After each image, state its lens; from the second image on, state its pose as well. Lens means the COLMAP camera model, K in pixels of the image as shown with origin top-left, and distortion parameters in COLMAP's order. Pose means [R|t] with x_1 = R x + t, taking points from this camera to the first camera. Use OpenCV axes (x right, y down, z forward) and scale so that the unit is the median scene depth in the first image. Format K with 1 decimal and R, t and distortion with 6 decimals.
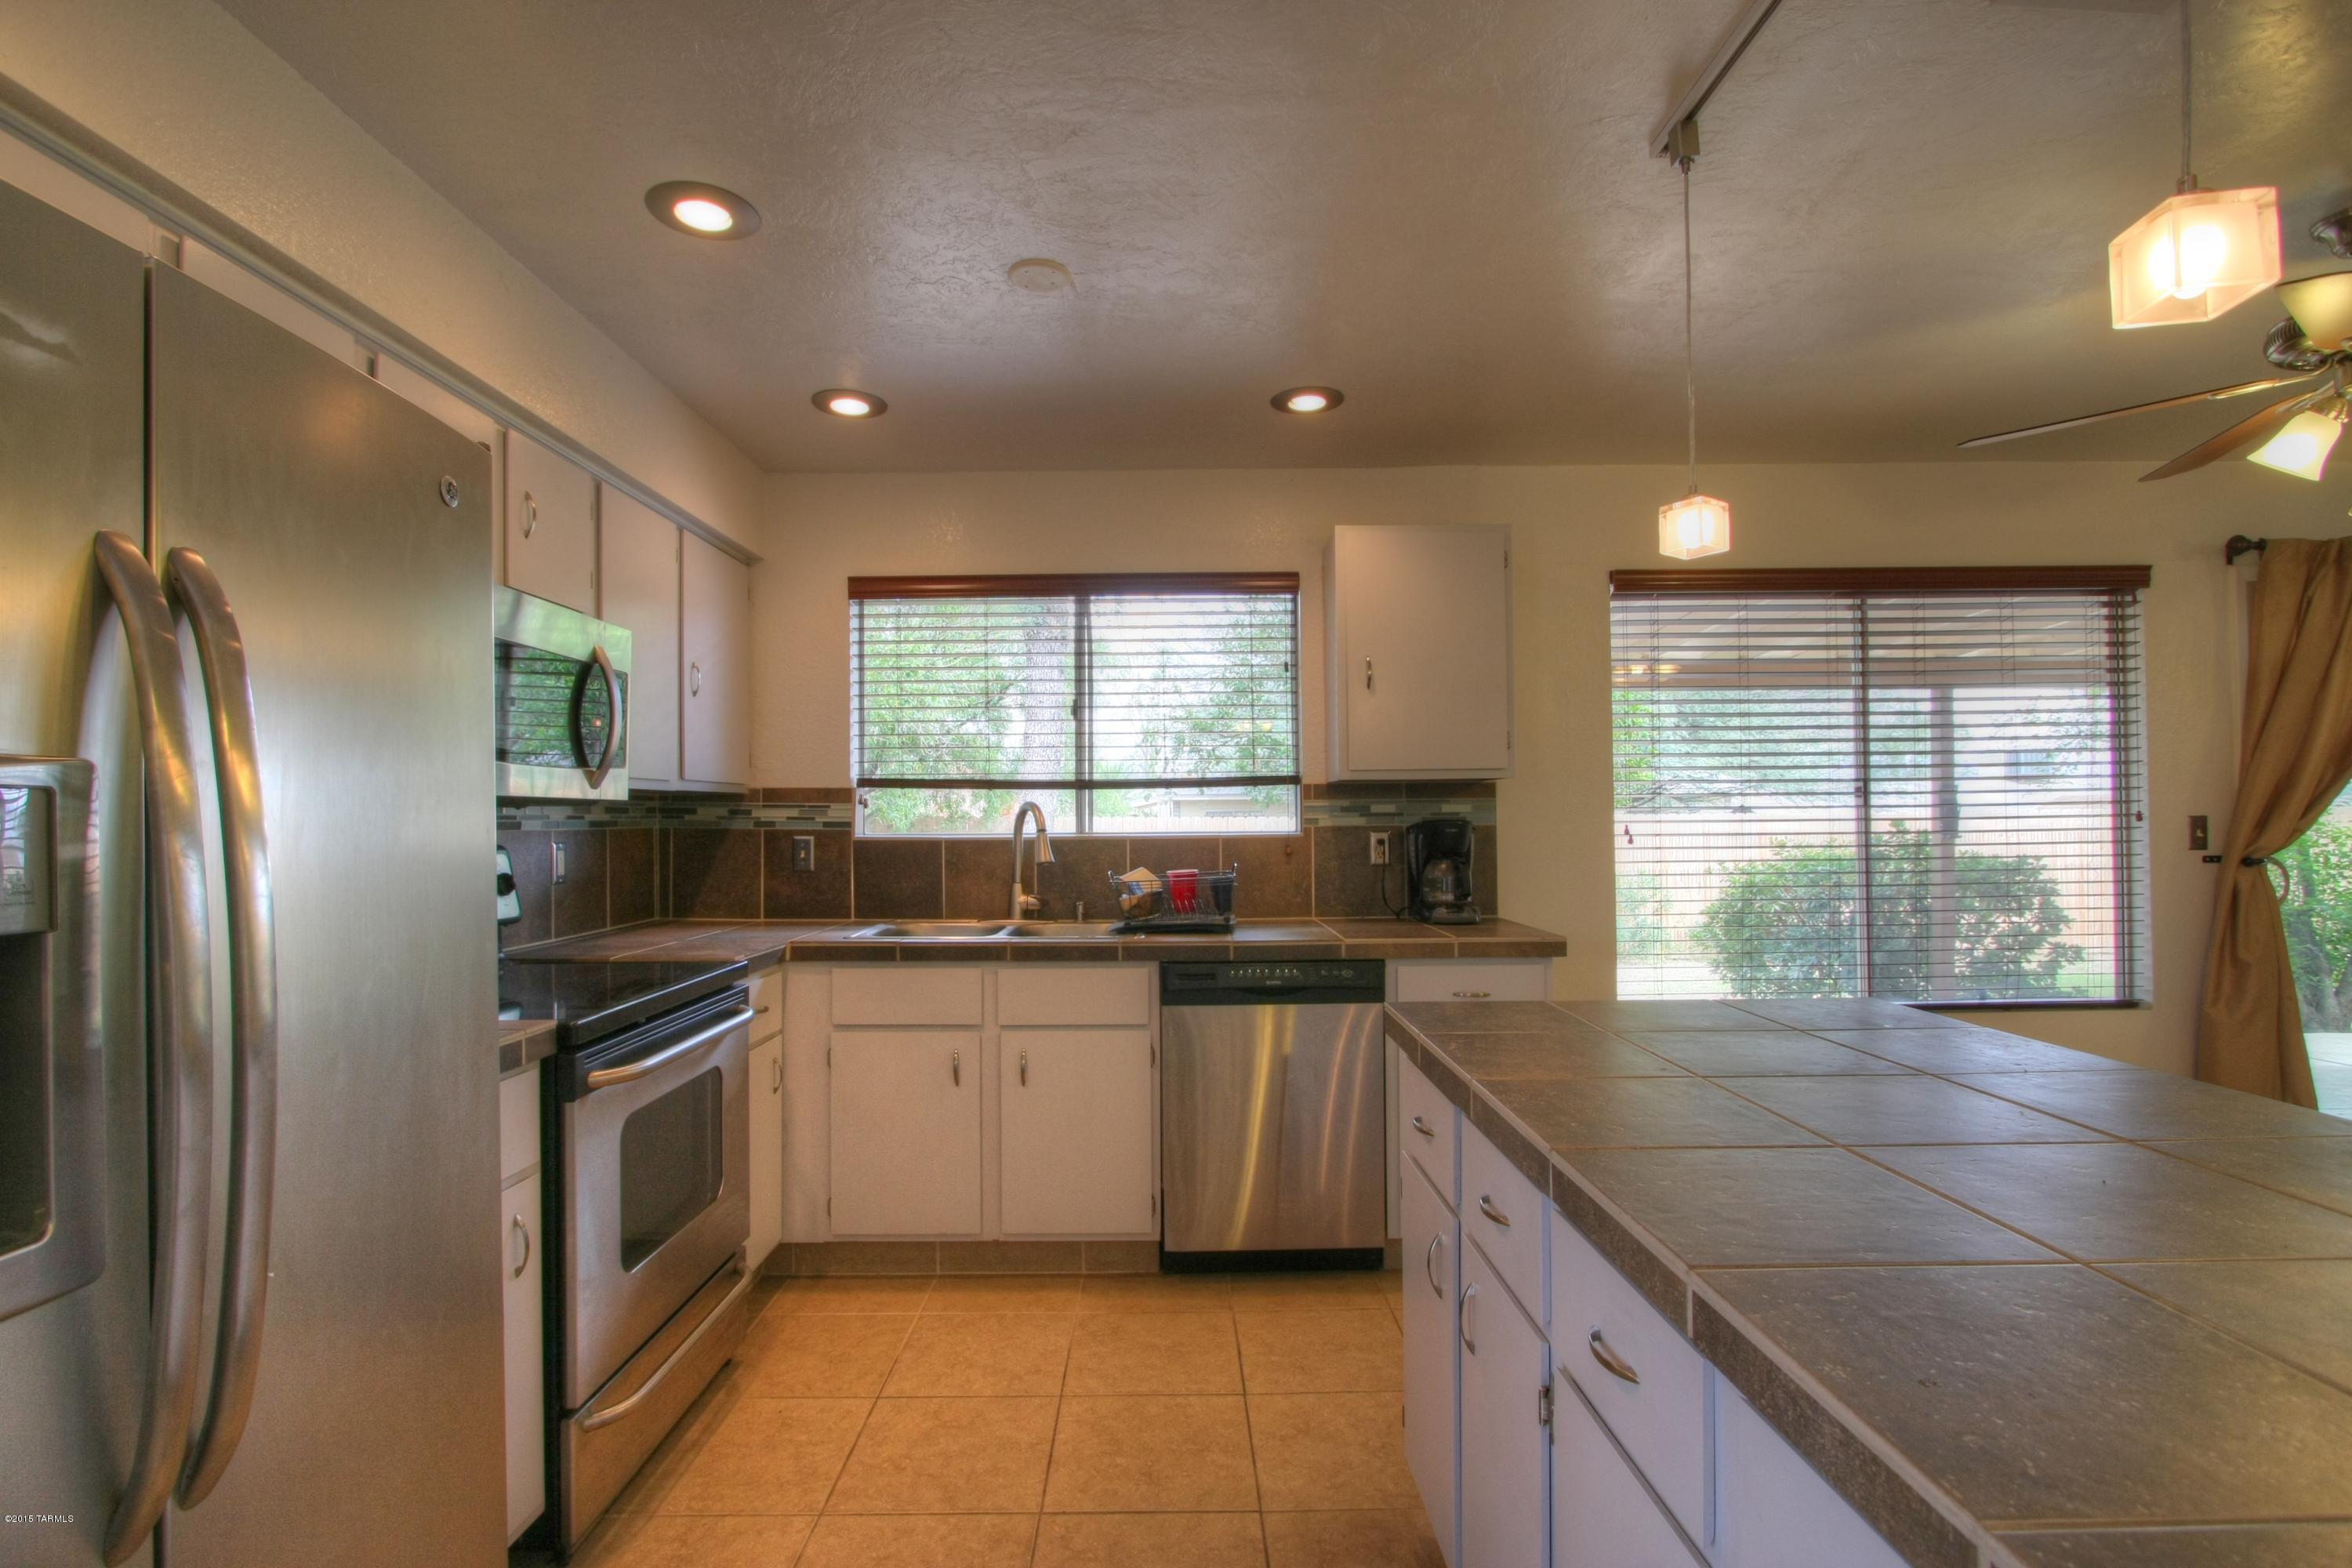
lens RADIAL K [[1095.7, 0, 1170.7], [0, 1095.7, 807.1], [0, 0, 1]] dist [-0.020538, 0.003555]
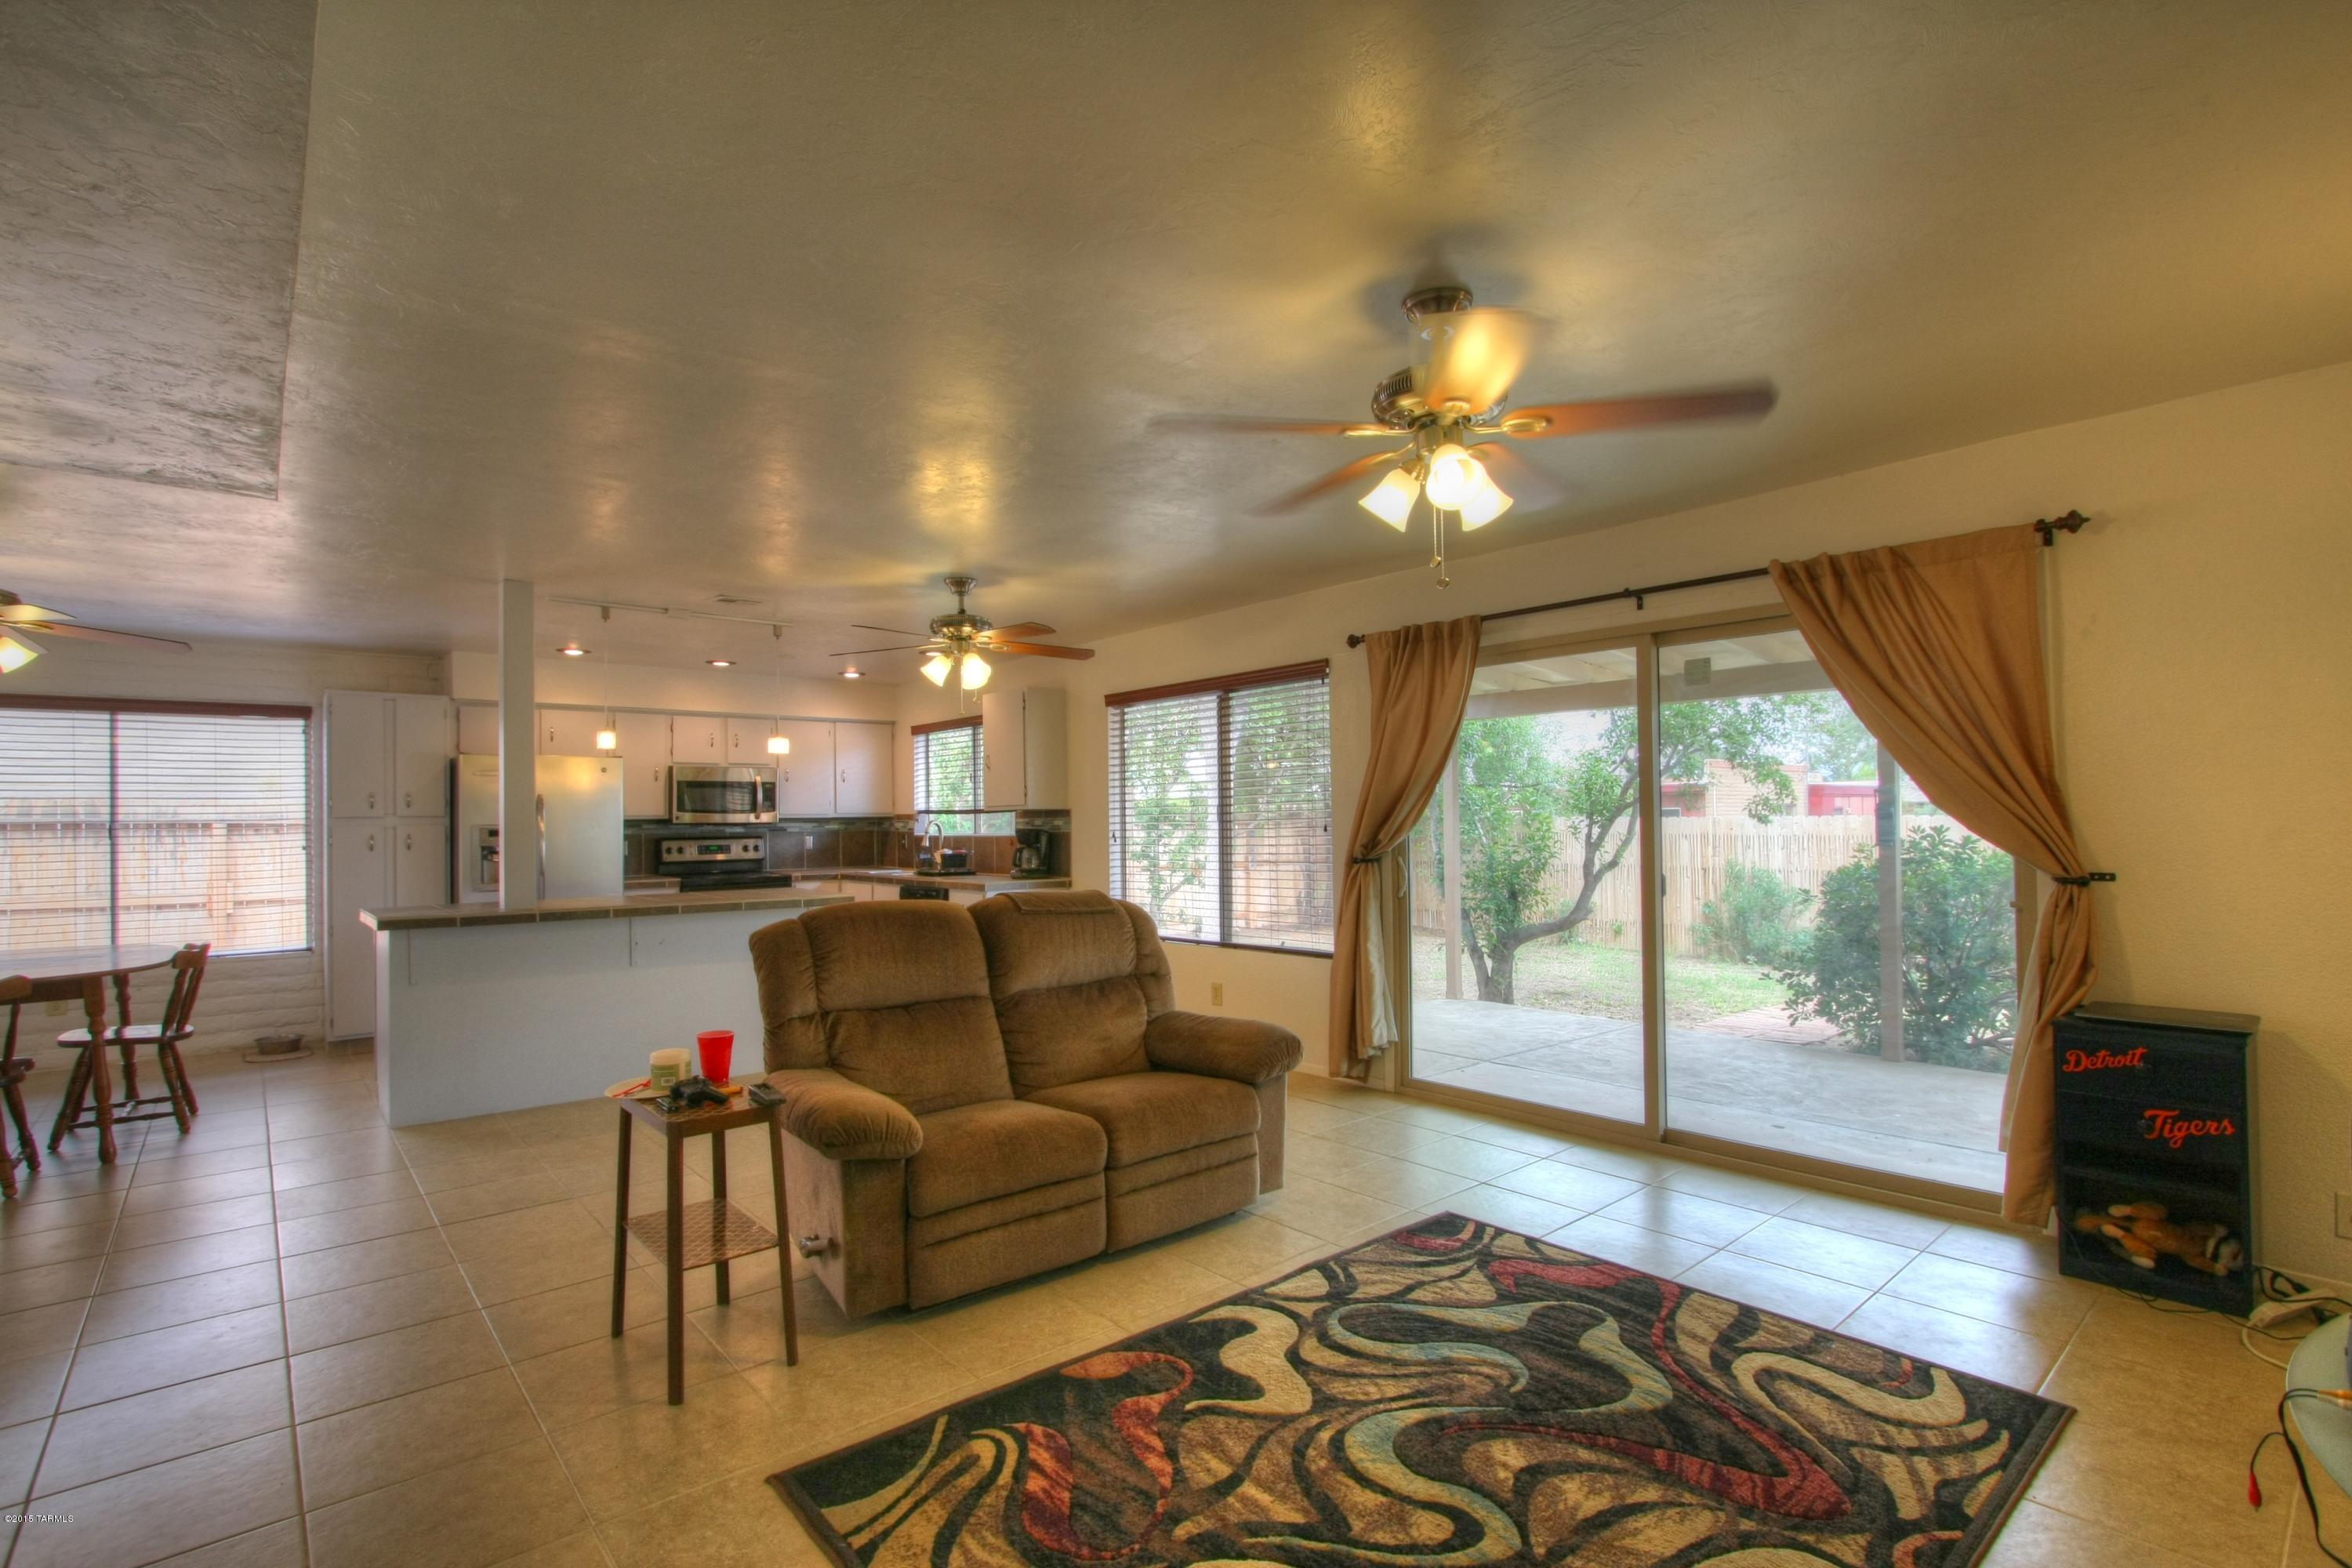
lens RADIAL K [[1095.7, 0, 1158.0], [0, 1095.7, 801.3], [0, 0, 1]] dist [-0.020538, 0.003555]
pose [[0.637809, -0.014065, -0.770066, 1.918047], [0.014518, 0.999875, -0.006238, -0.023003], [0.770057, -0.007201, 0.637934, -0.125359]]
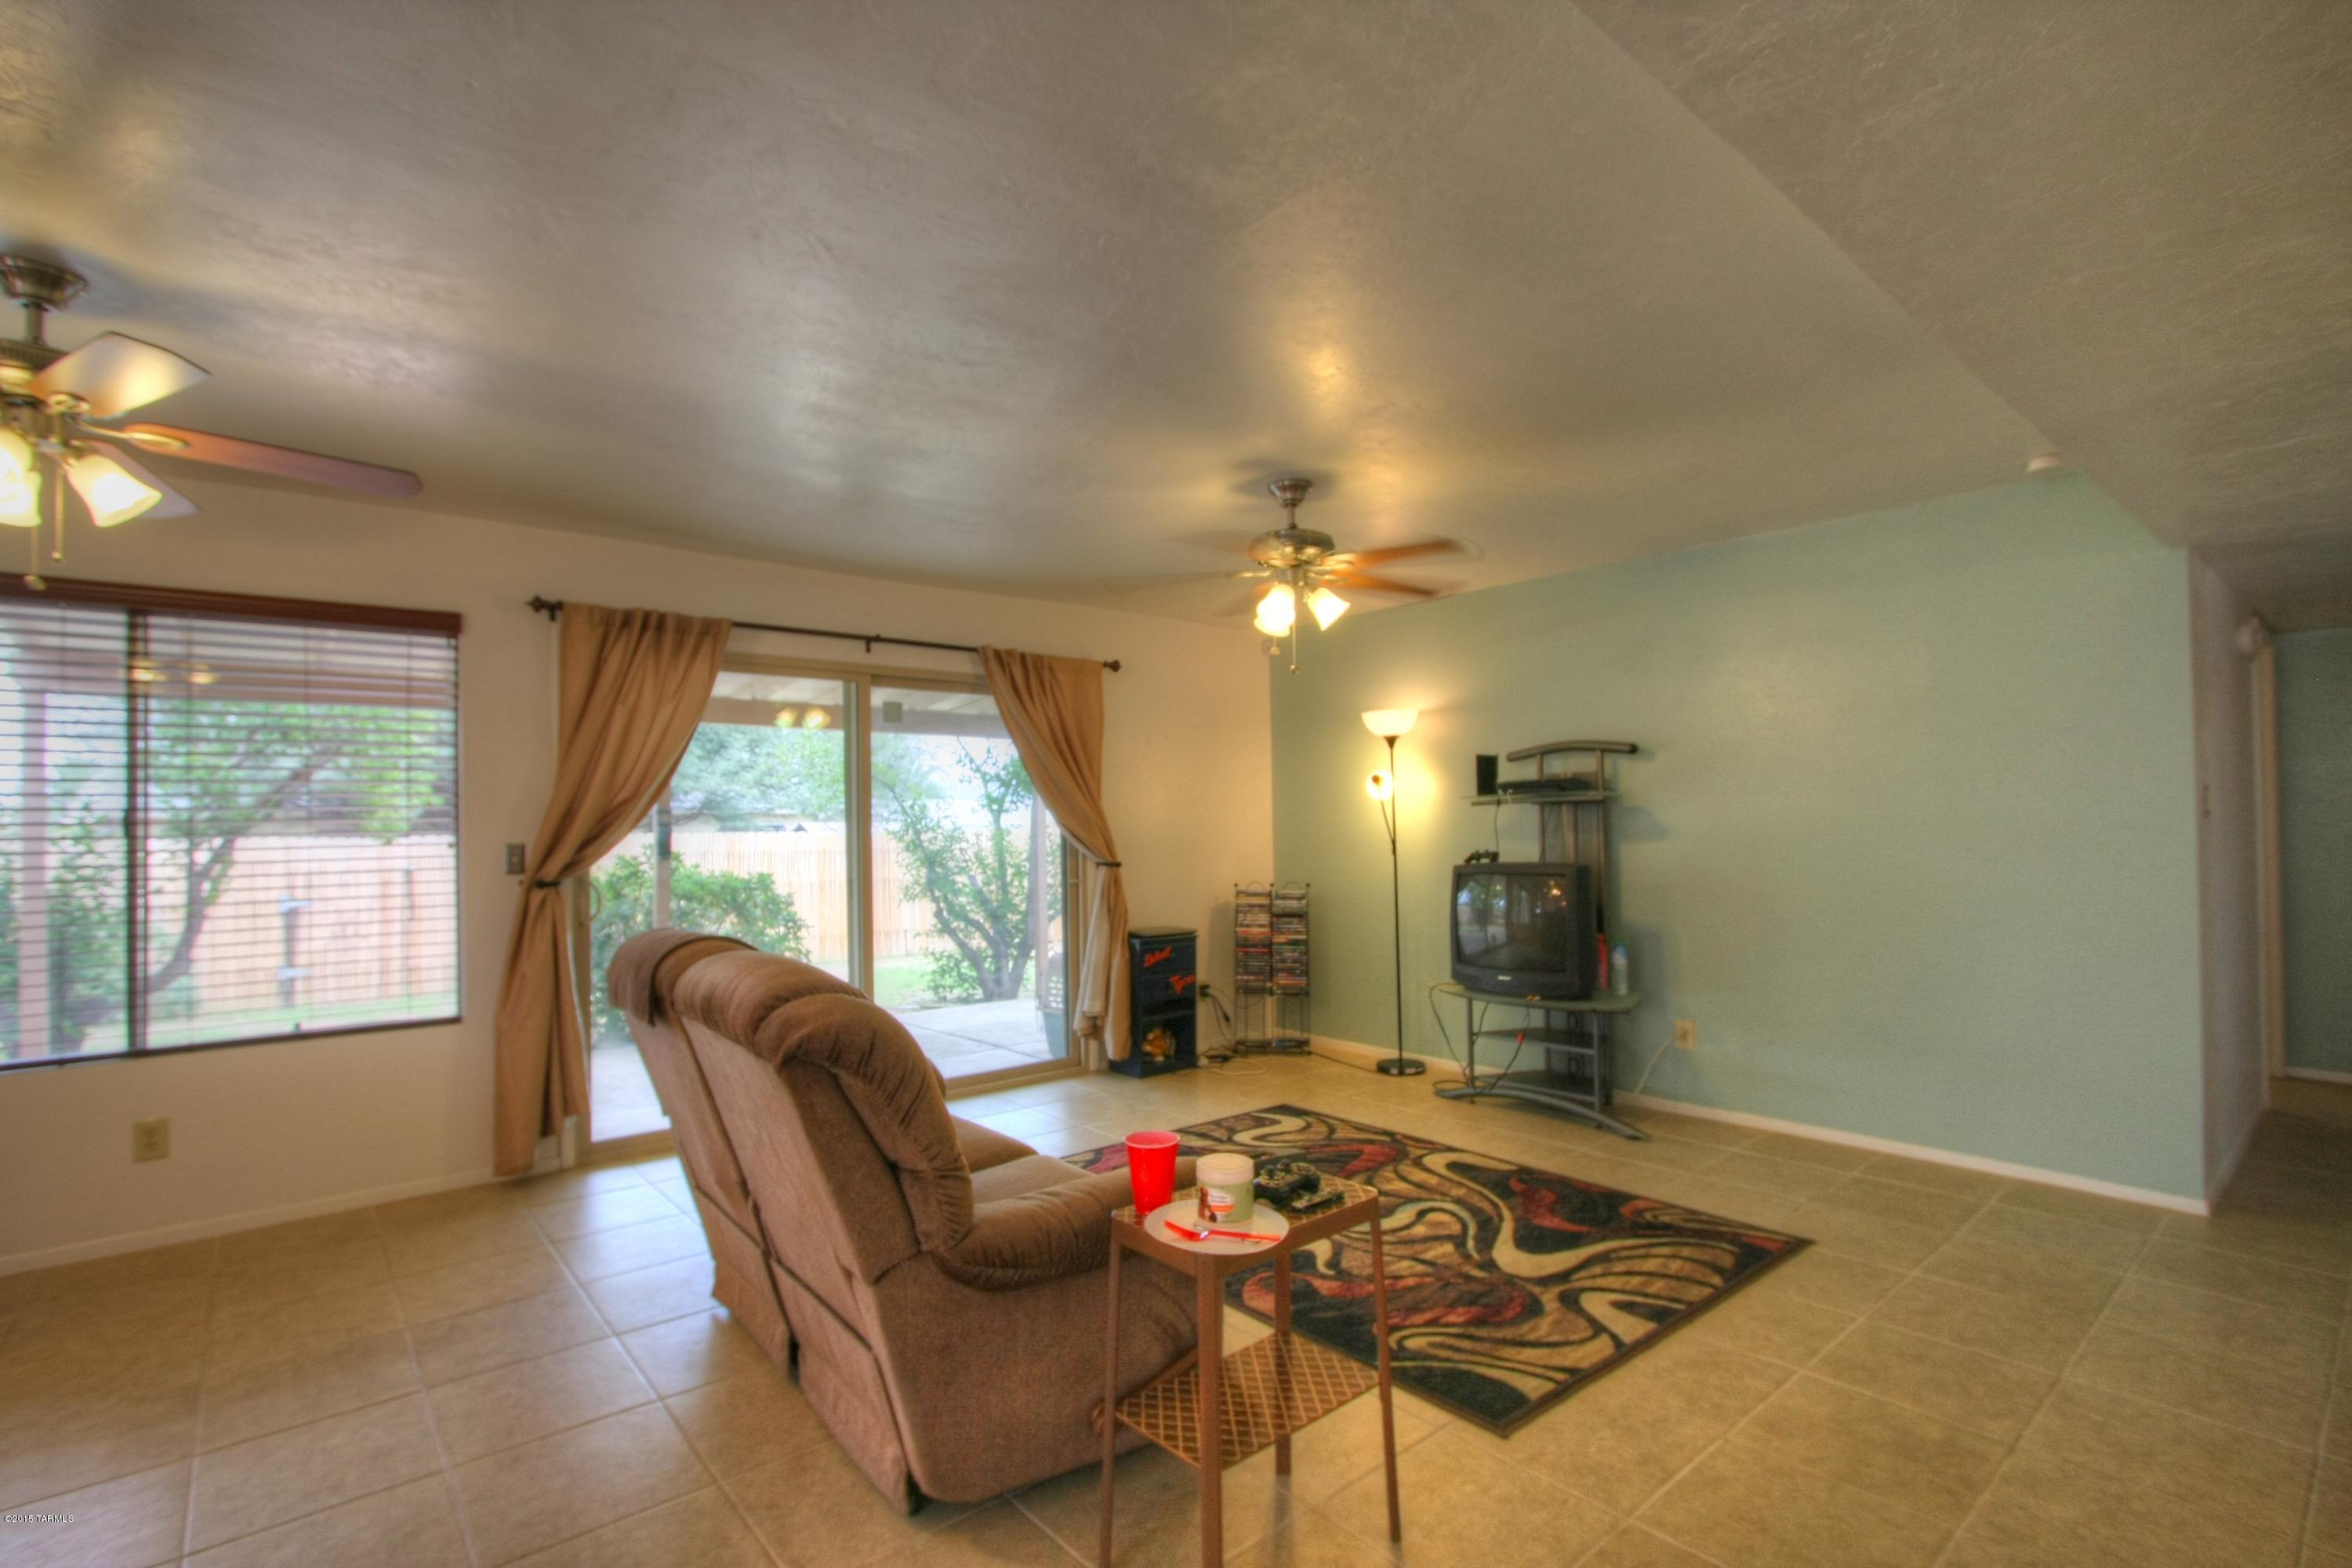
lens RADIAL K [[1095.7, 0, 1159.8], [0, 1095.7, 800.1], [0, 0, 1]] dist [-0.020538, 0.003555]
pose [[0.776425, 0.012726, 0.630081, 0.768615], [0.001280, 0.999762, -0.021771, -0.011527], [-0.630208, 0.017710, 0.776224, -0.279632]]
